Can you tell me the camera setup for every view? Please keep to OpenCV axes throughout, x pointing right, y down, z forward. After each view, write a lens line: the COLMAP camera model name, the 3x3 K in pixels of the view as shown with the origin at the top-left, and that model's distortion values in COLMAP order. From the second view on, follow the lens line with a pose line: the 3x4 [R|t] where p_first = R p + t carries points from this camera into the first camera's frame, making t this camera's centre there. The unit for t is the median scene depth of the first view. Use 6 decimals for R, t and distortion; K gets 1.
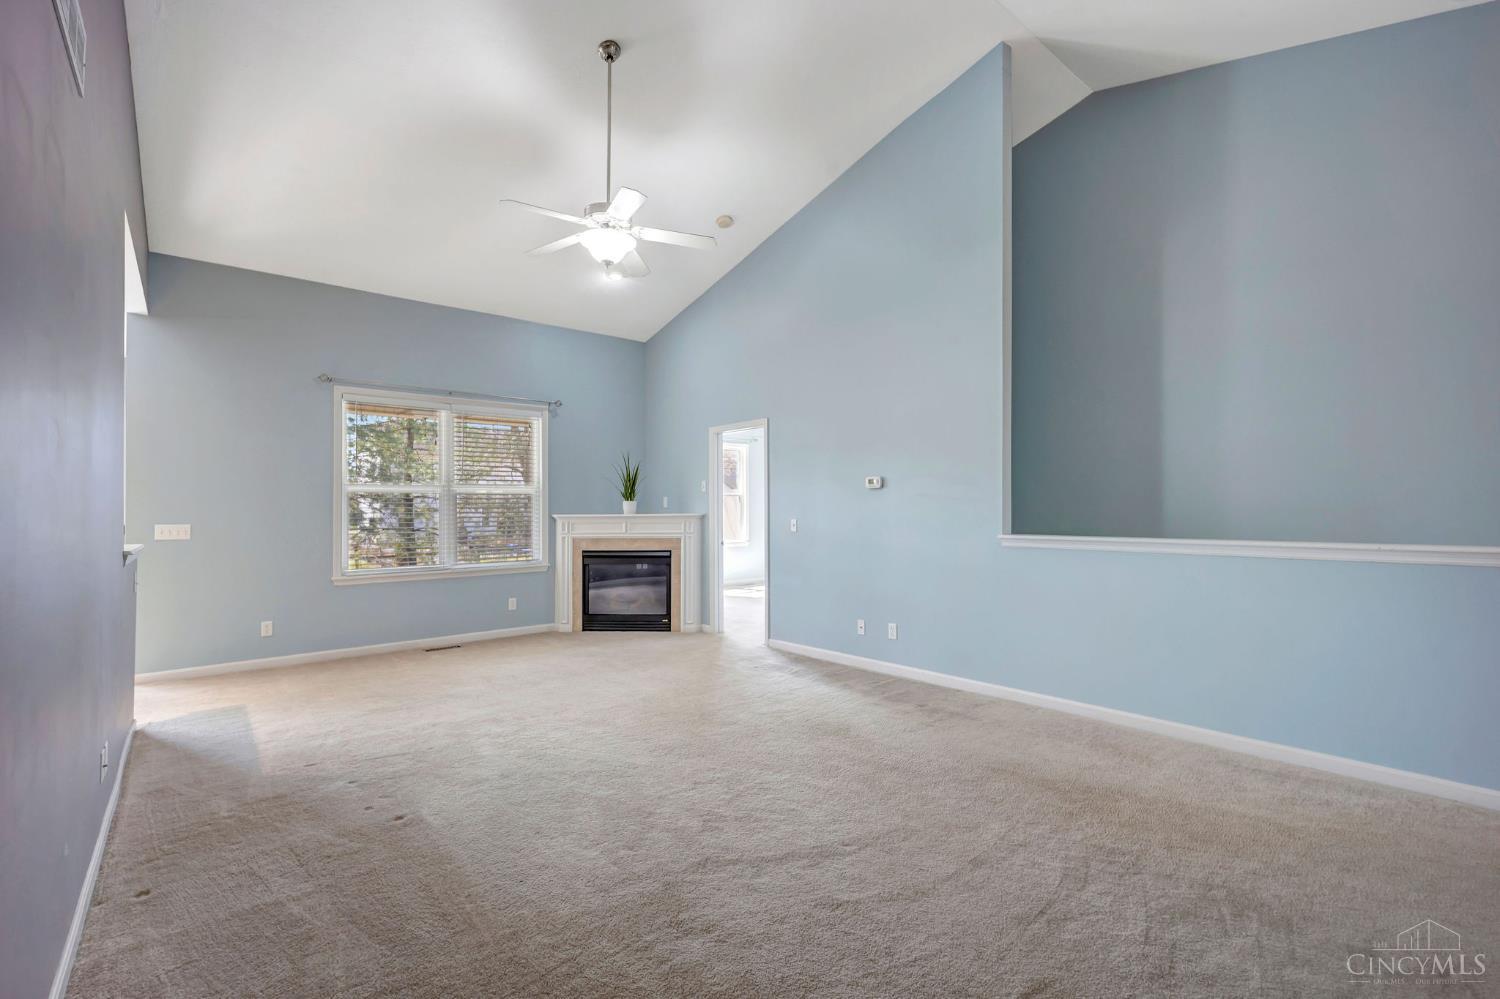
lens RADIAL K [[663.3, 0, 749.6], [0, 663.3, 500.9], [0, 0, 1]] dist [-0.013533, 0.002014]
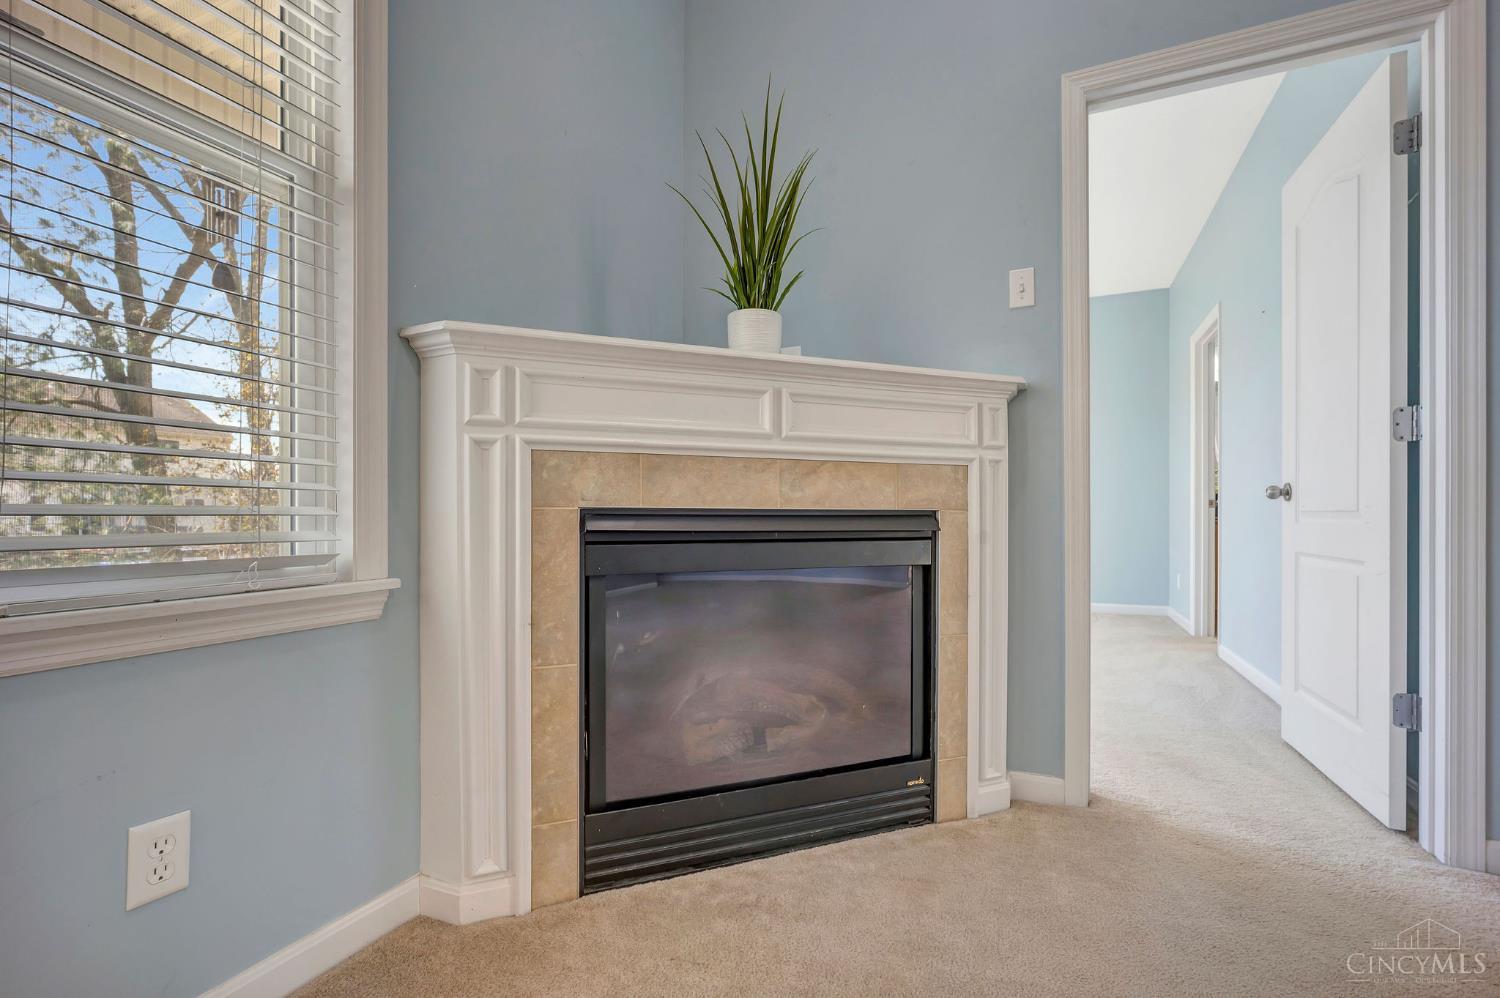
lens RADIAL K [[663.3, 0, 750.7], [0, 663.3, 520.7], [0, 0, 1]] dist [-0.013533, 0.002014]
pose [[0.901552, 0.005109, 0.432640, -0.295356], [-0.009510, 0.999923, 0.008008, 0.076706], [-0.432565, -0.011334, 0.901531, 0.791314]]
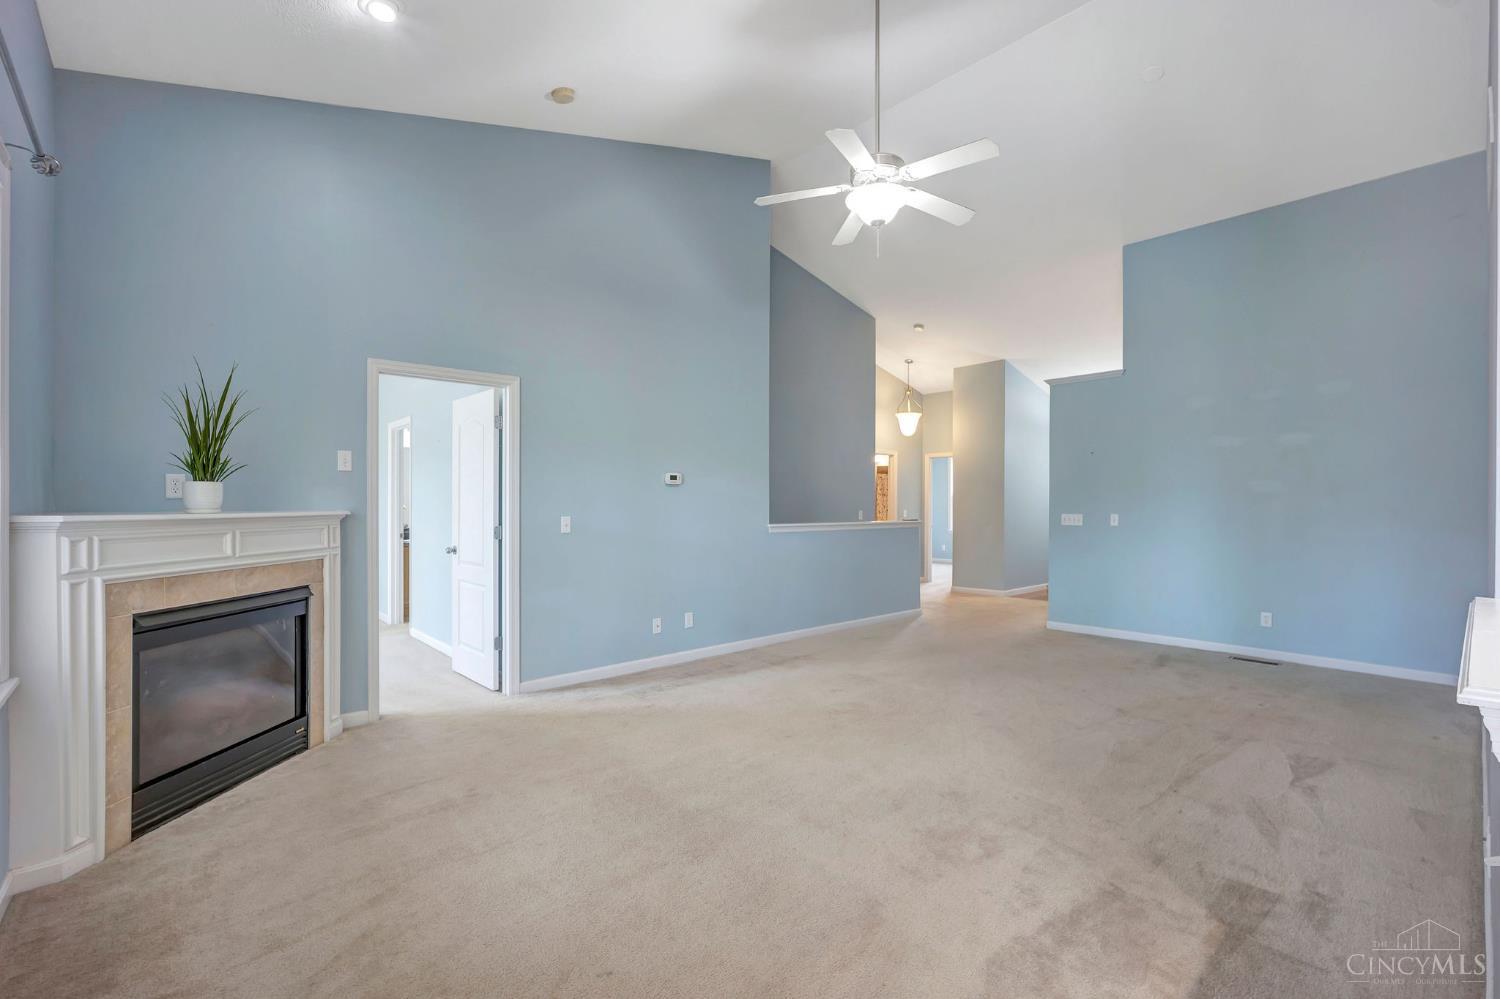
lens RADIAL K [[663.3, 0, 746.2], [0, 663.3, 500.7], [0, 0, 1]] dist [-0.013533, 0.002014]
pose [[-0.015364, 0.014171, 0.999782, -0.615380], [-0.009890, 0.999848, -0.014324, 0.015044], [-0.999833, -0.010108, -0.015221, 0.676163]]
